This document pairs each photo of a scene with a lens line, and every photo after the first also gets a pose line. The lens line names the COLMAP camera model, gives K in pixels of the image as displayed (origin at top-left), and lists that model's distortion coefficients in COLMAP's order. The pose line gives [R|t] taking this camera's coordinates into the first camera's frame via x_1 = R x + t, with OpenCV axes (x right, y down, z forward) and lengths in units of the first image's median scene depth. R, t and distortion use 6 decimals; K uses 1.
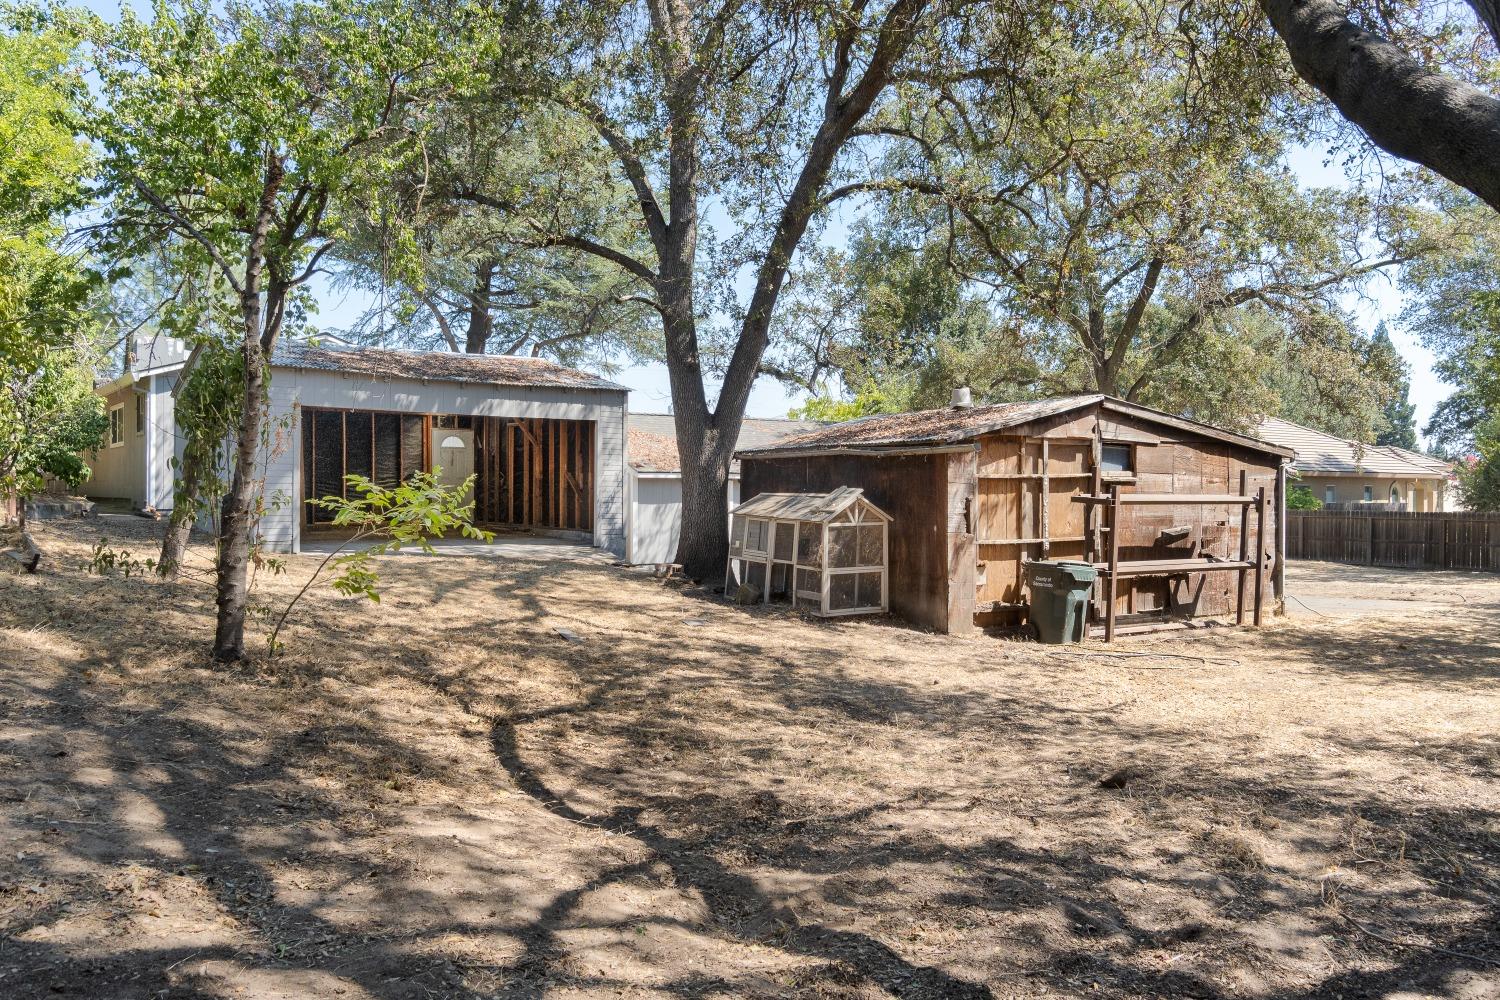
lens RADIAL K [[1105.3, 0, 750.0], [0, 1105.3, 500.0], [0, 0, 1]] dist [-0.002978, -0.001541]
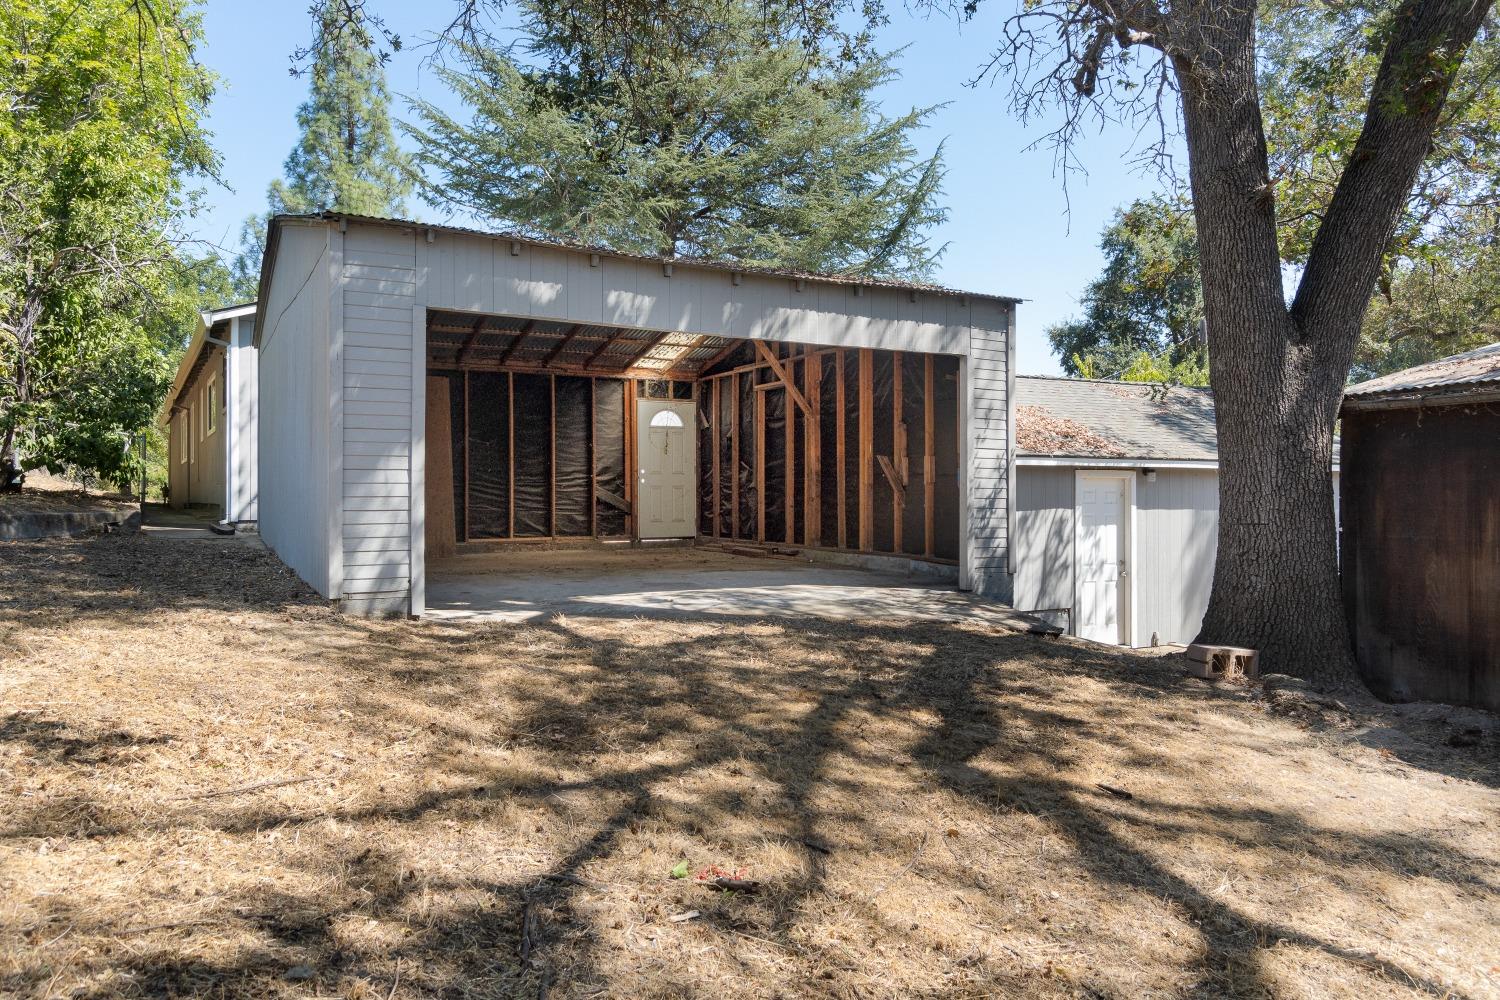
lens RADIAL K [[1105.3, 0, 750.0], [0, 1105.3, 500.0], [0, 0, 1]] dist [-0.002978, -0.001541]
pose [[0.990263, -0.004038, -0.139149, -0.167291], [0.003388, 0.999982, -0.004908, 0.000555], [0.139166, 0.004389, 0.990259, 0.455657]]
